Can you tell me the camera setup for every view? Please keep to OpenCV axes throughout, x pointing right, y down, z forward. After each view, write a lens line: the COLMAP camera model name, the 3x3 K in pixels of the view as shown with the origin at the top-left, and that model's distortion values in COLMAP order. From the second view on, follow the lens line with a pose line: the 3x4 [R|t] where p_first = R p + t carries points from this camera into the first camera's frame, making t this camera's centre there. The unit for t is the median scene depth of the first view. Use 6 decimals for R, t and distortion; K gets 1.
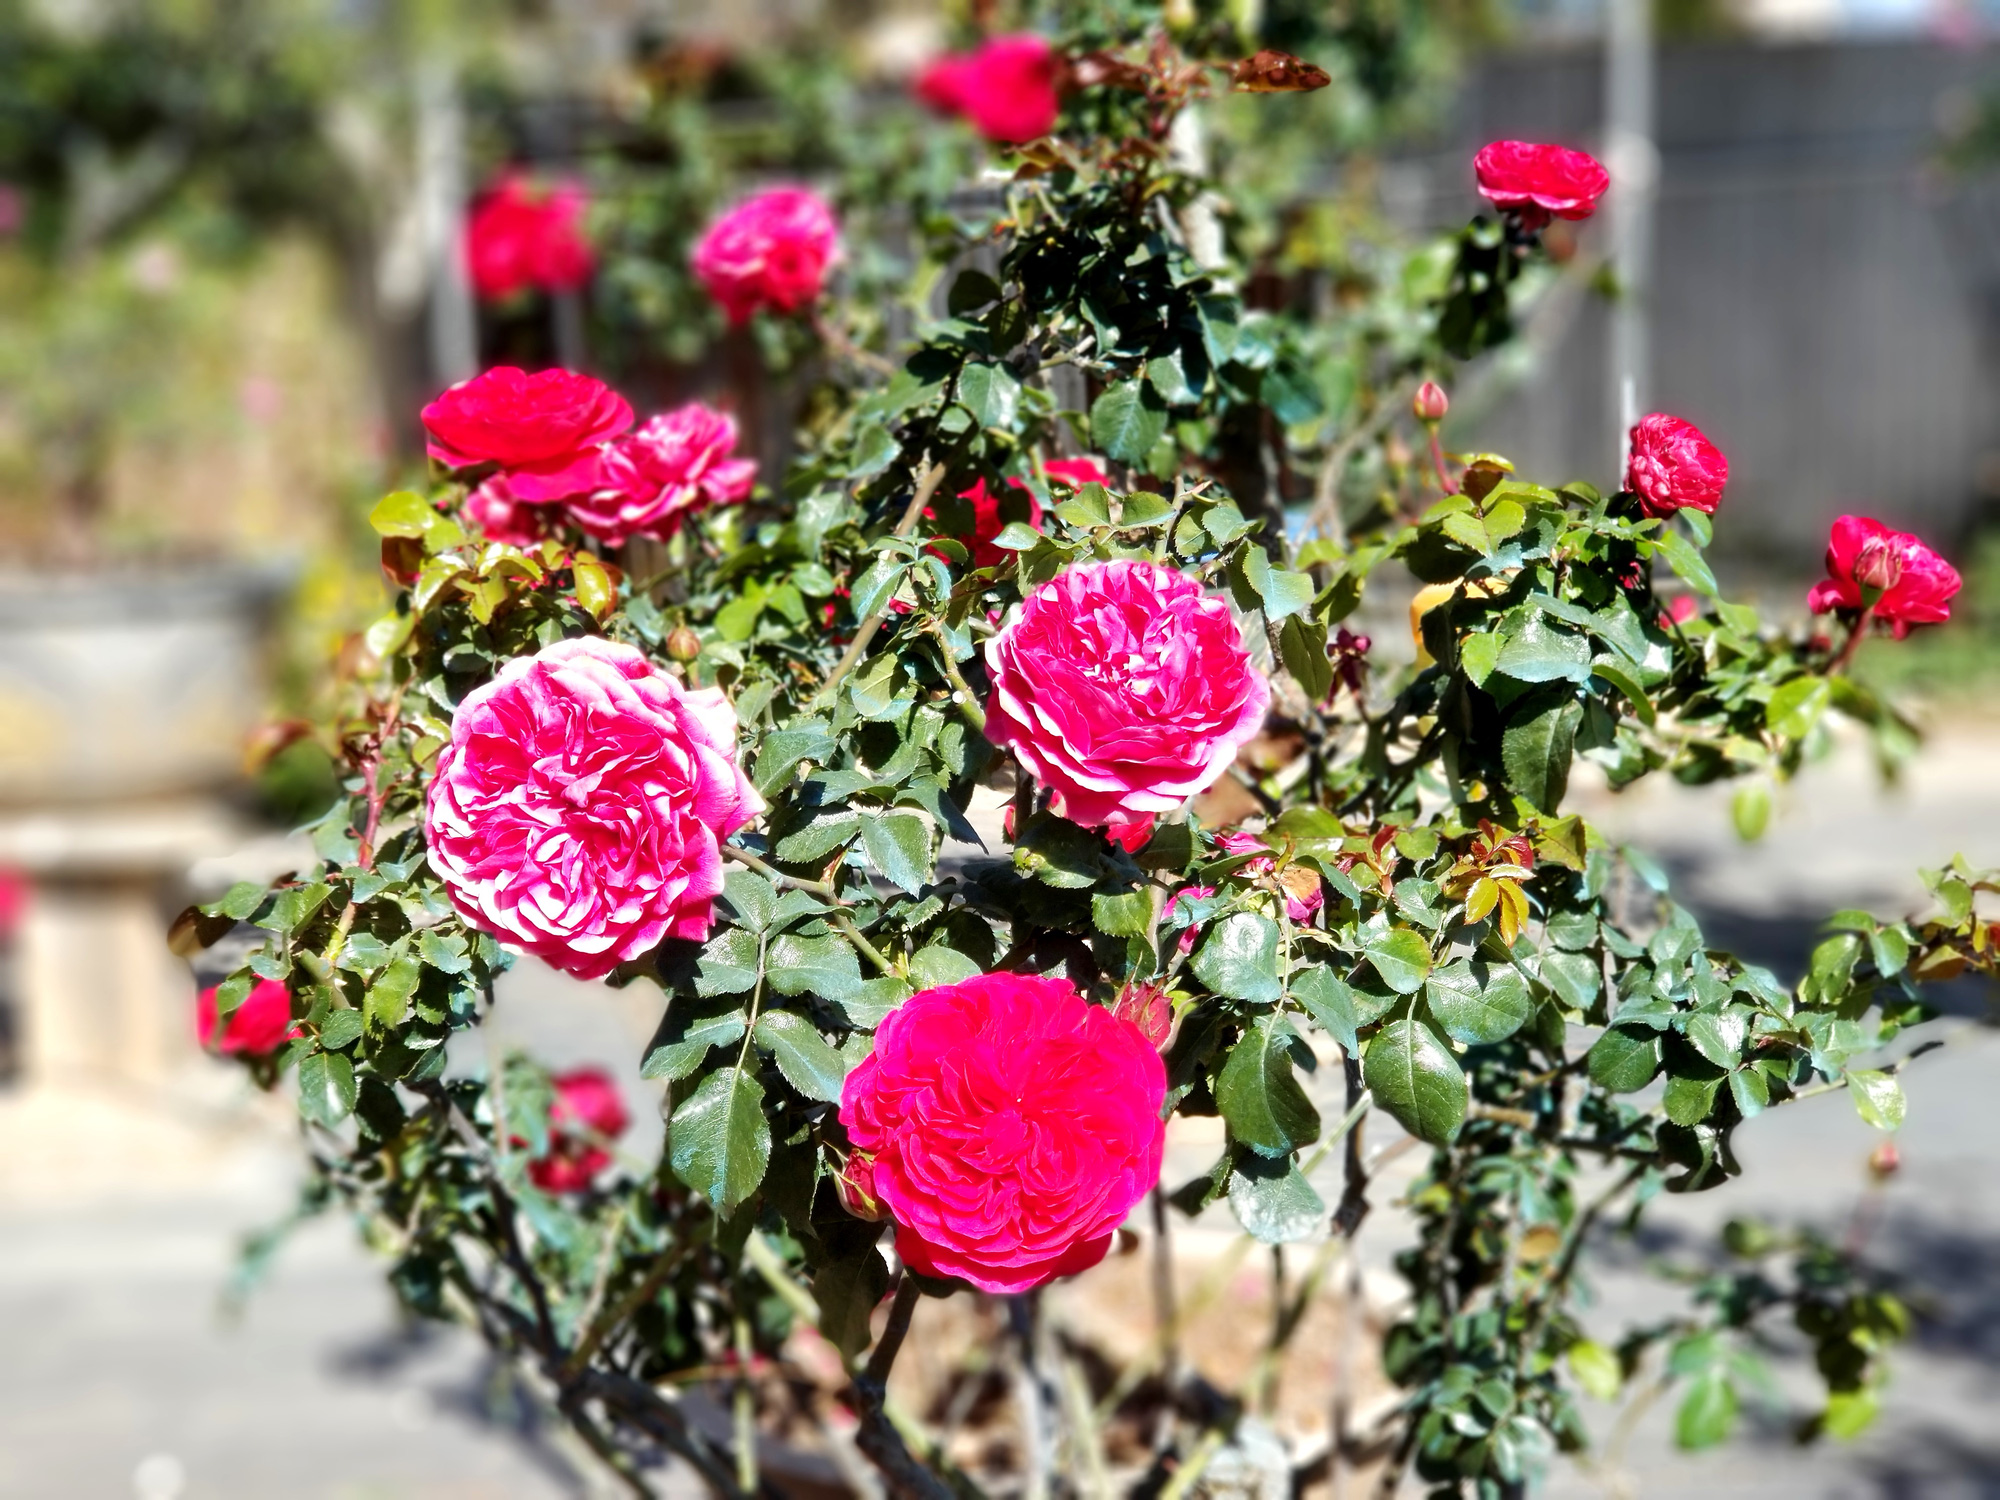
lens RADIAL K [[2474.7, 0, 999.6], [0, 2474.7, 752.3], [0, 0, 1]] dist [0.182245, 0.000000]
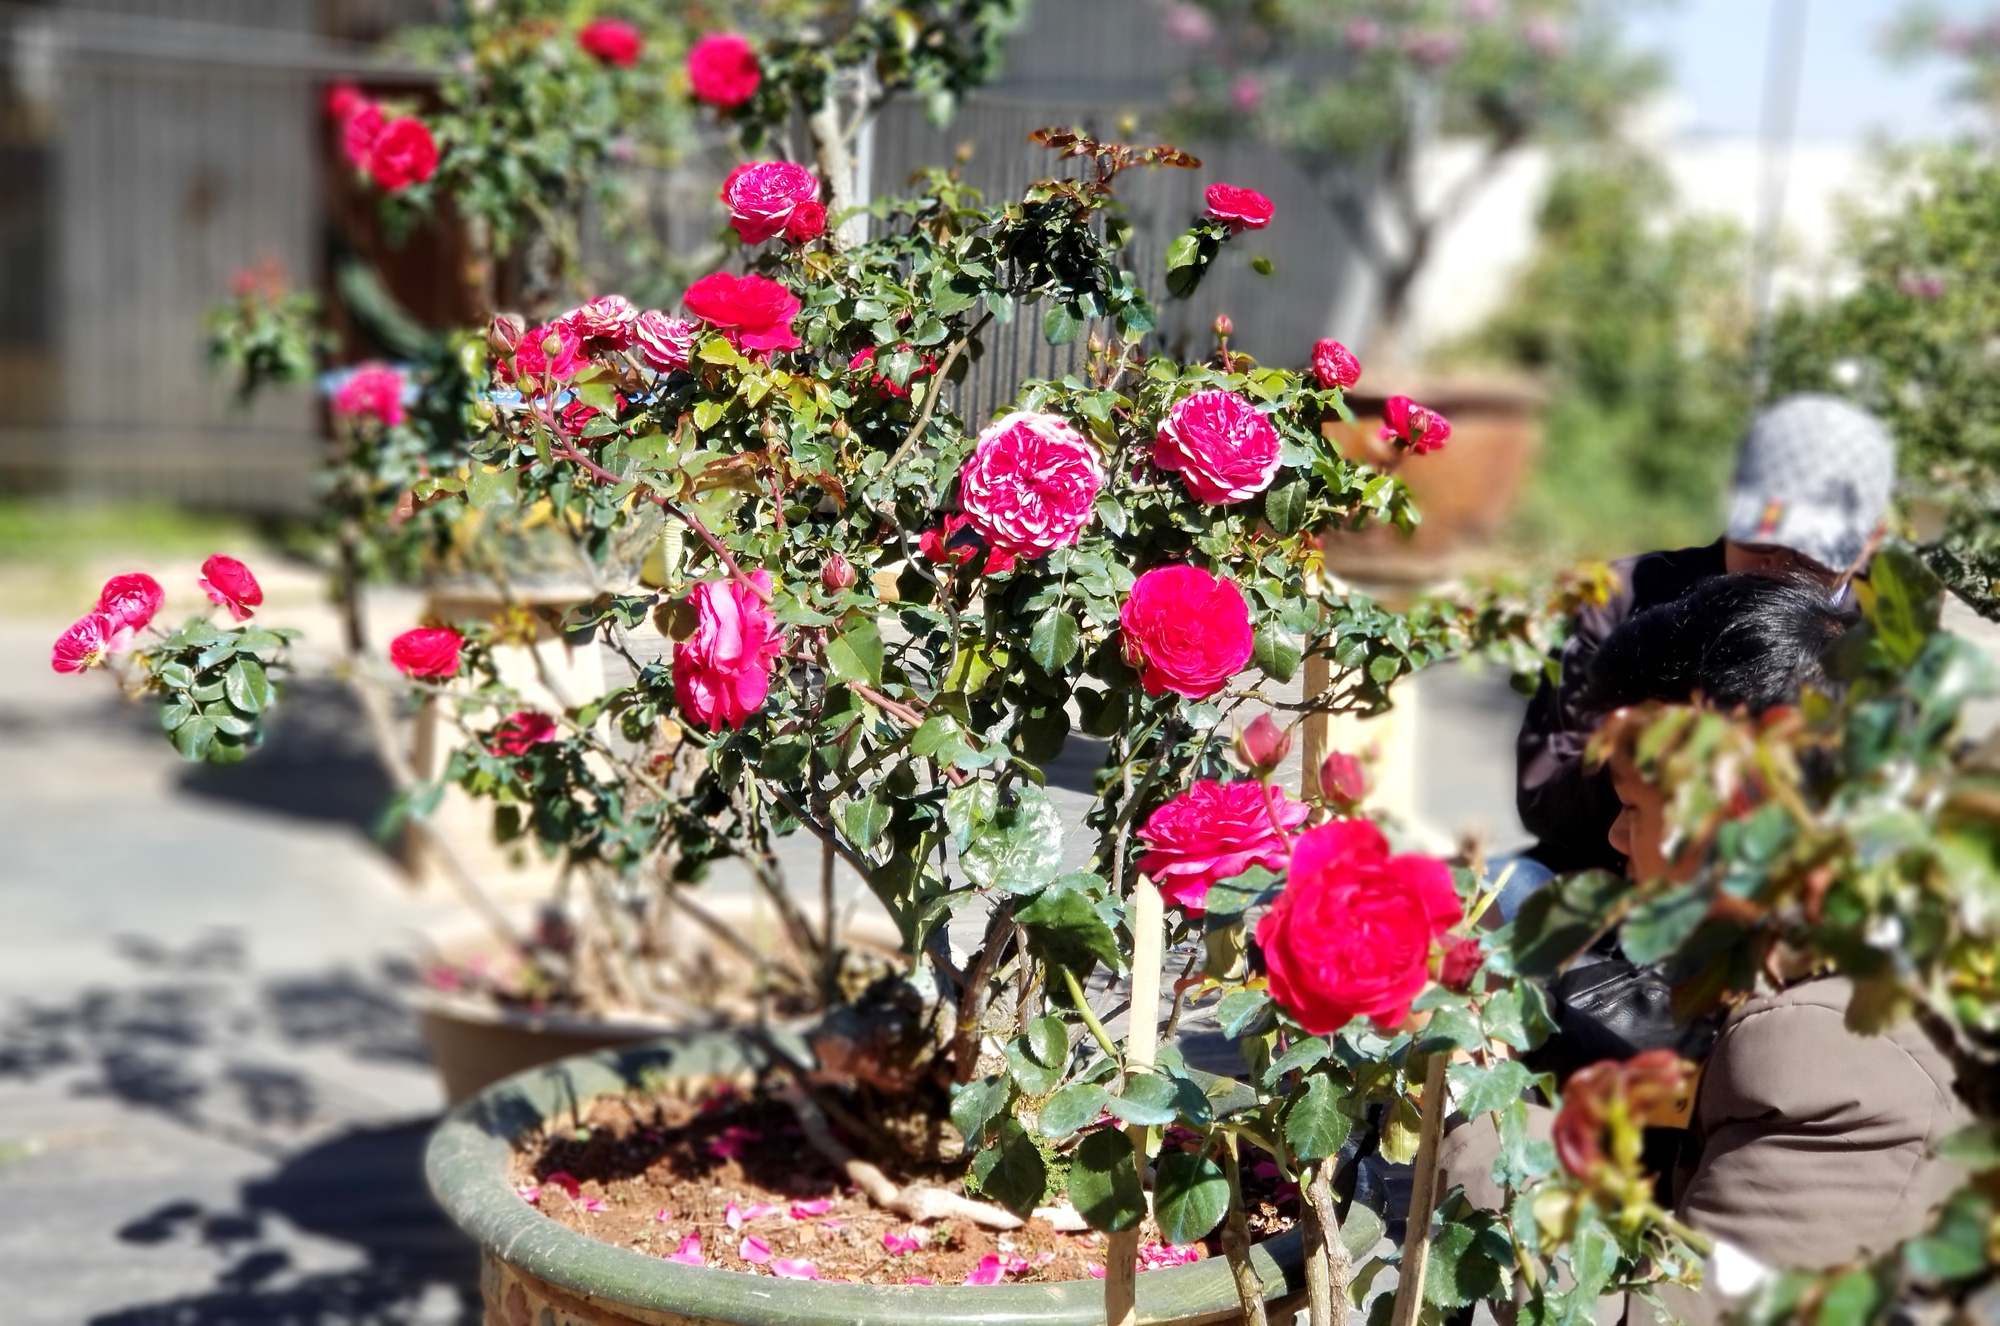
lens RADIAL K [[2988.3, 0, 1000.5], [0, 2988.3, 664.7], [0, 0, 1]] dist [-0.008535, 0.000000]
pose [[0.930167, 0.016052, 0.366785, -1.178638], [-0.012503, 0.999849, -0.012051, 0.217520], [-0.366923, 0.006624, 0.930228, -1.538387]]
